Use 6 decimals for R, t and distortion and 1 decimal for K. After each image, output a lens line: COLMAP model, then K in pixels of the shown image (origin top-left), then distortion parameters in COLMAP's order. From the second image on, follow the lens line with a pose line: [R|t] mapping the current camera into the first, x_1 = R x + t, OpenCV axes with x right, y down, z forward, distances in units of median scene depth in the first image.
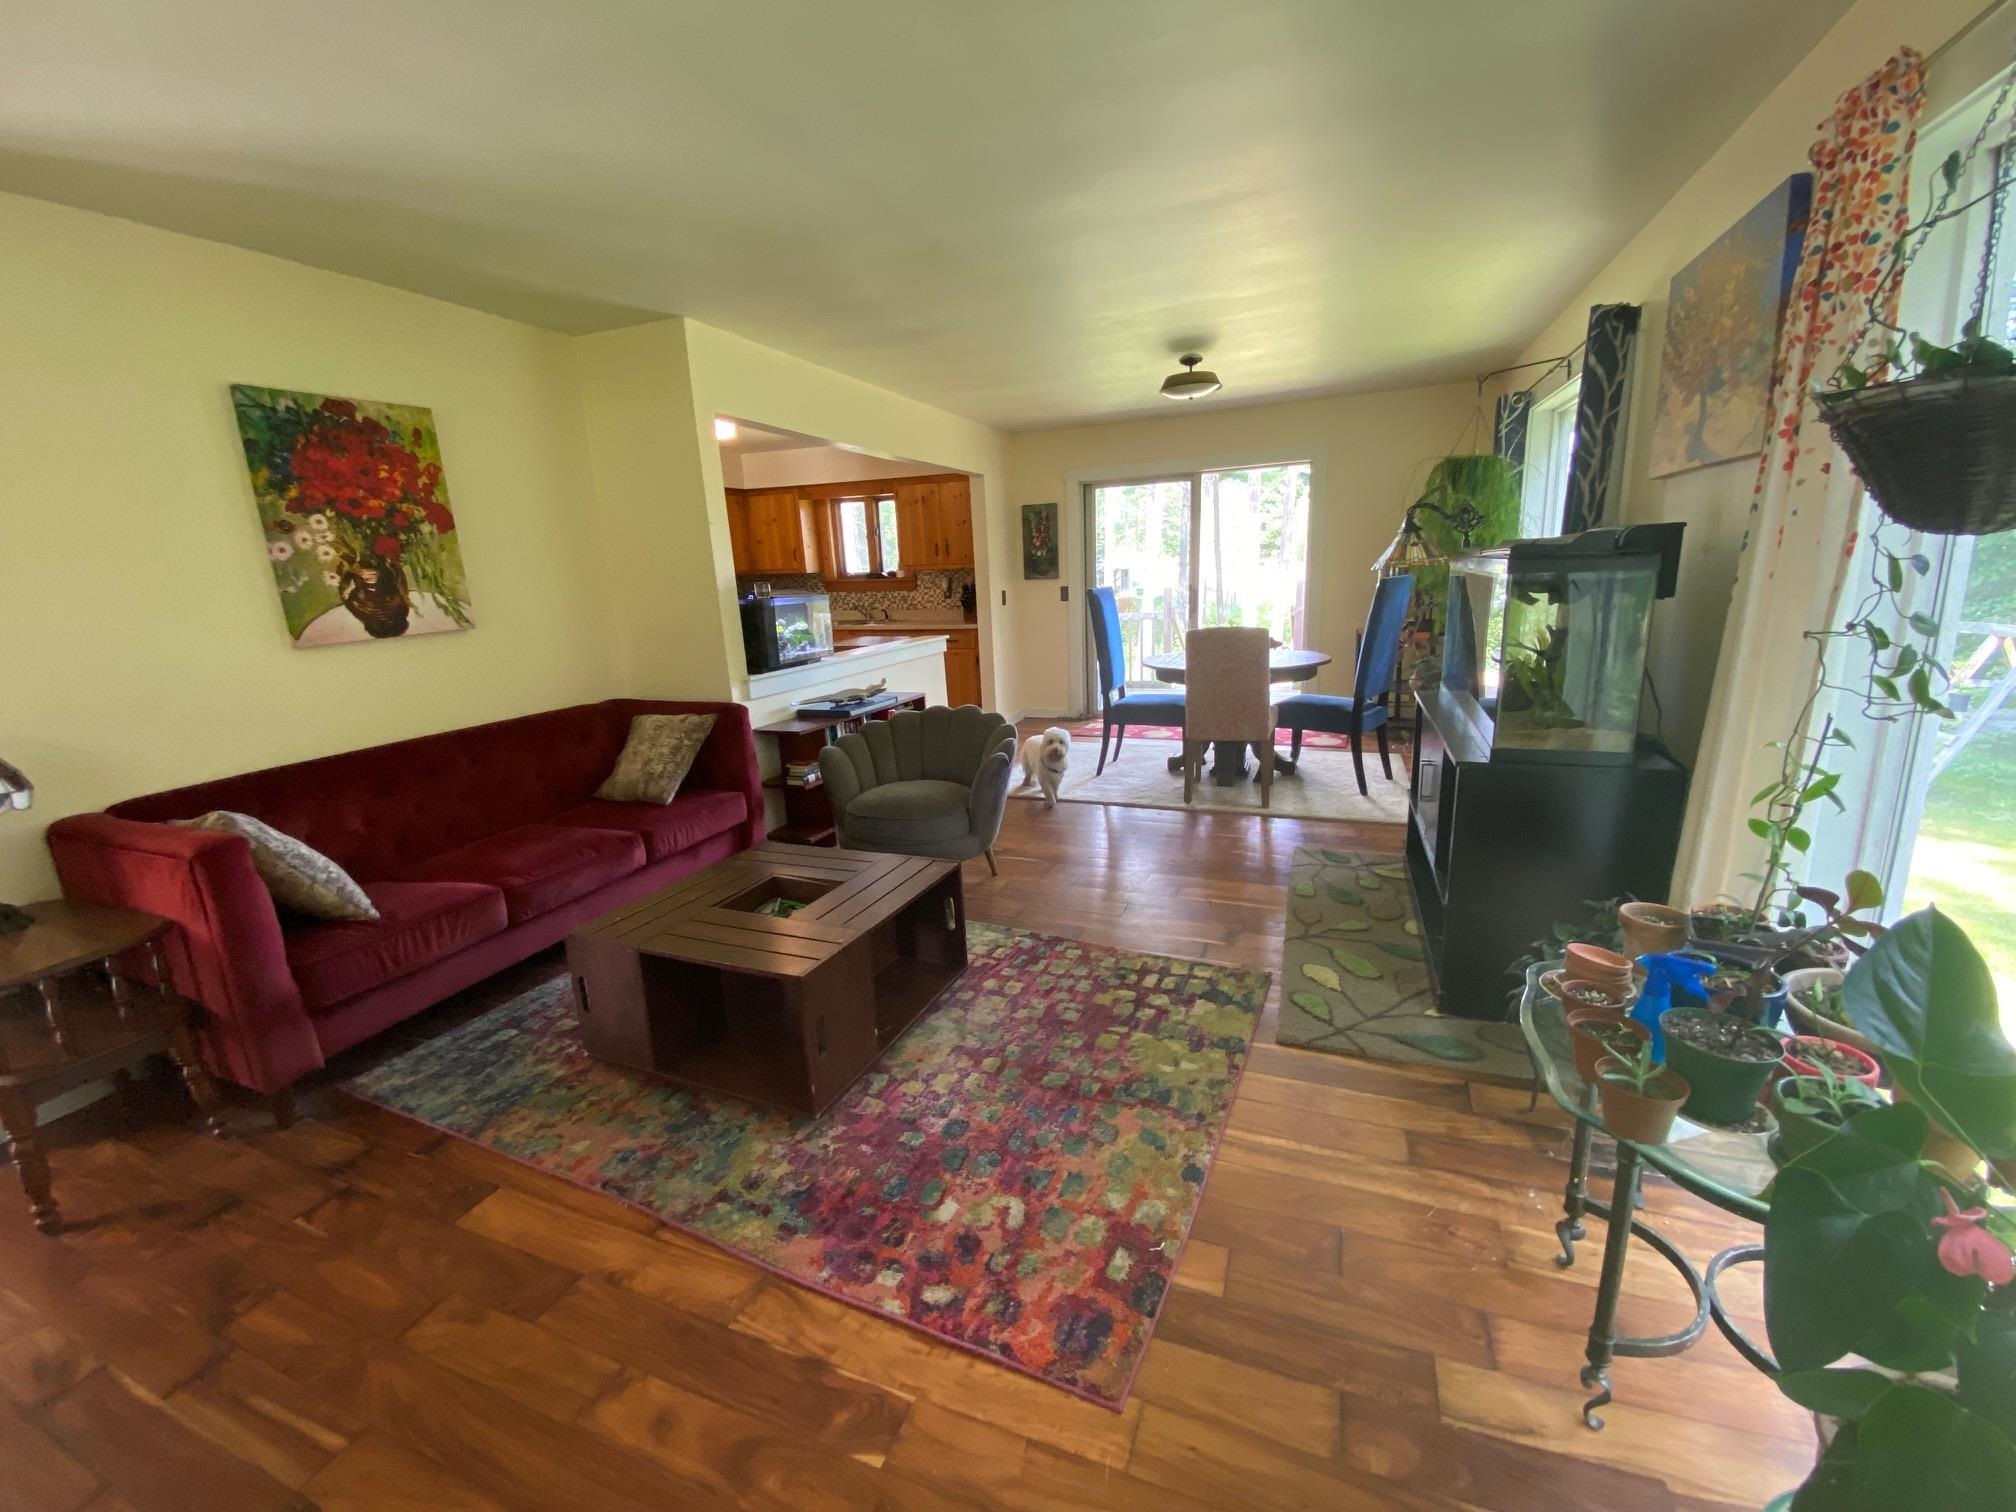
lens RADIAL K [[828.8, 0, 1008.0], [0, 828.8, 756.0], [0, 0, 1]] dist [0.041004, -0.034637]
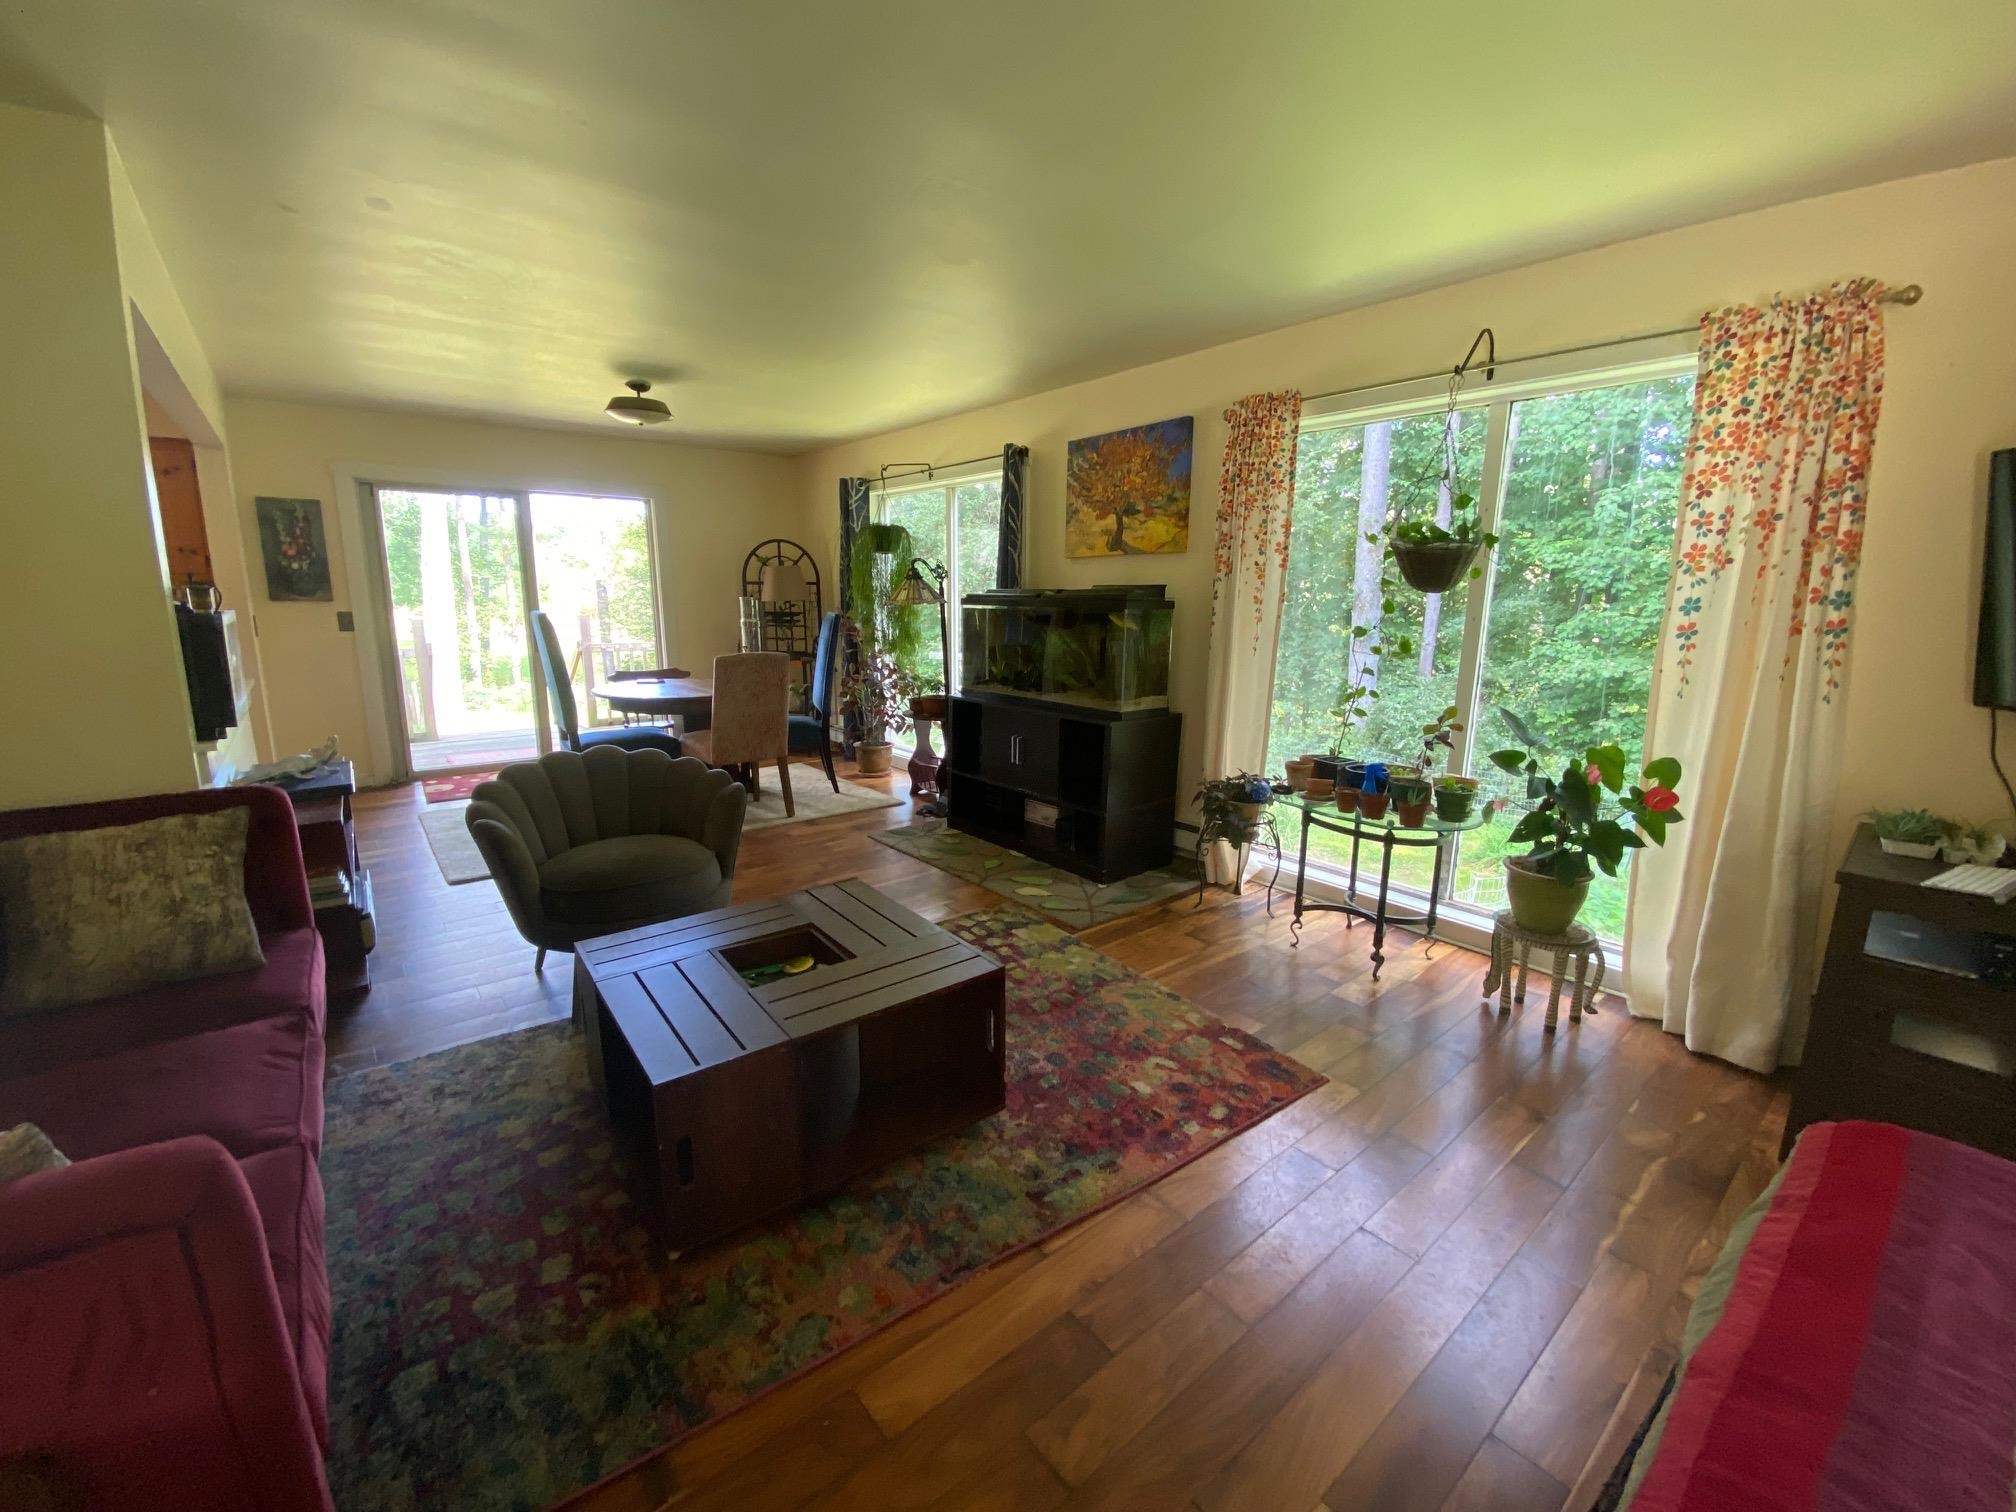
lens RADIAL K [[828.8, 0, 1008.0], [0, 828.8, 756.0], [0, 0, 1]] dist [0.041004, -0.034637]
pose [[0.471478, -0.120555, 0.873599, -0.351369], [0.166430, 0.984975, 0.046103, -0.013085], [-0.866031, 0.123657, 0.484458, 0.144587]]
